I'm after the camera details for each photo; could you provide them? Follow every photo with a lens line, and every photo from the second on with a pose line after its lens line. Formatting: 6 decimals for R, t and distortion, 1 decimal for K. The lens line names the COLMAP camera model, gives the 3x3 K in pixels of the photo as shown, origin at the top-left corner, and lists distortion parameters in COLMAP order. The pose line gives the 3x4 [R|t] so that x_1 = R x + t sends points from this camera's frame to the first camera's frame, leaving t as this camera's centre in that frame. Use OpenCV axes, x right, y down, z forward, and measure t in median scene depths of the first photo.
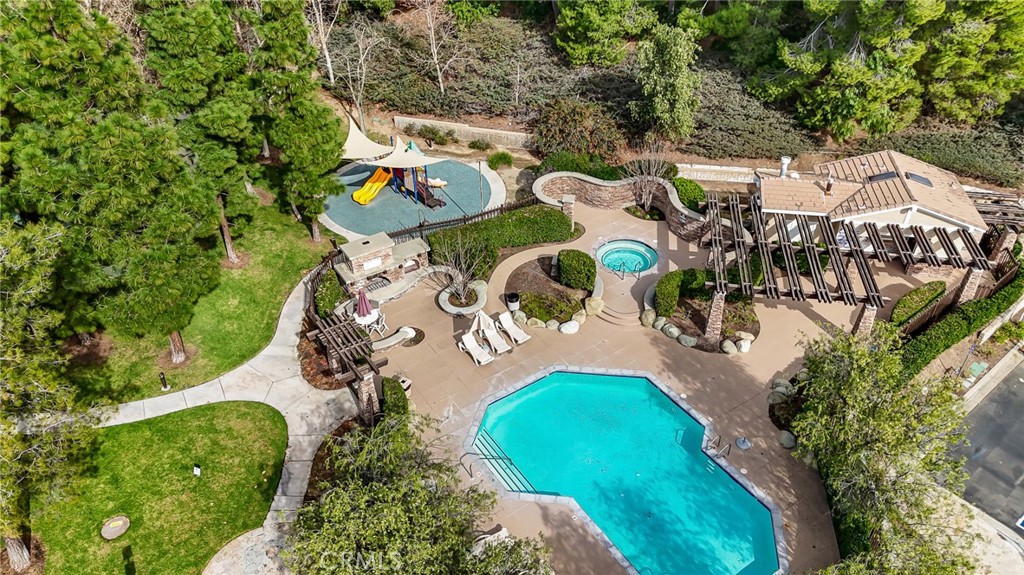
lens RADIAL K [[719.3, 0, 511.7], [0, 719.3, 286.8], [0, 0, 1]] dist [0.000014, -0.011246]
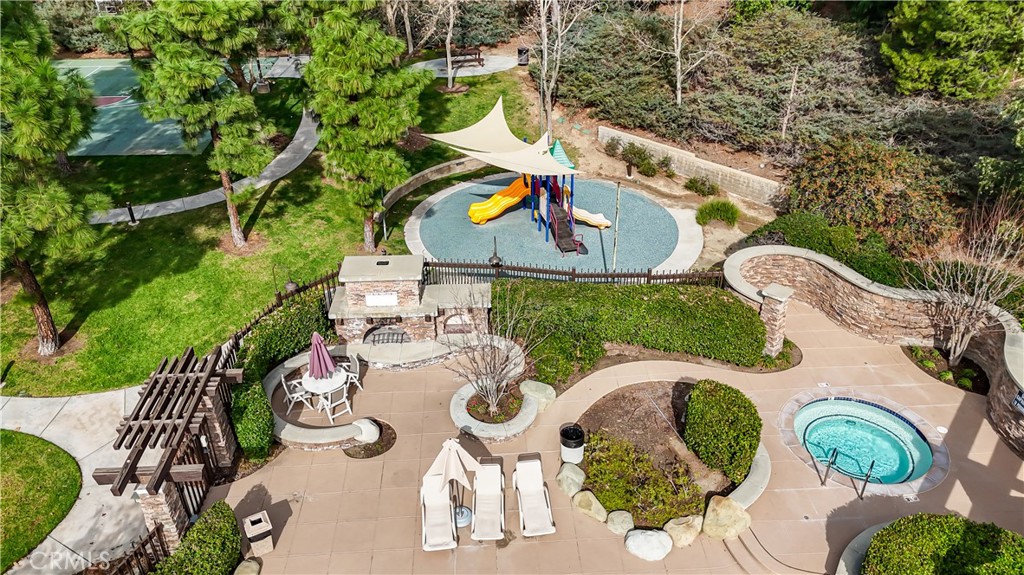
lens RADIAL K [[719.3, 0, 513.2], [0, 719.3, 287.6], [0, 0, 1]] dist [0.000014, -0.011246]
pose [[0.852019, 0.264697, -0.451663, 0.139180], [-0.310551, 0.950114, -0.029010, -0.047999], [0.421453, 0.164981, 0.891717, 0.425030]]
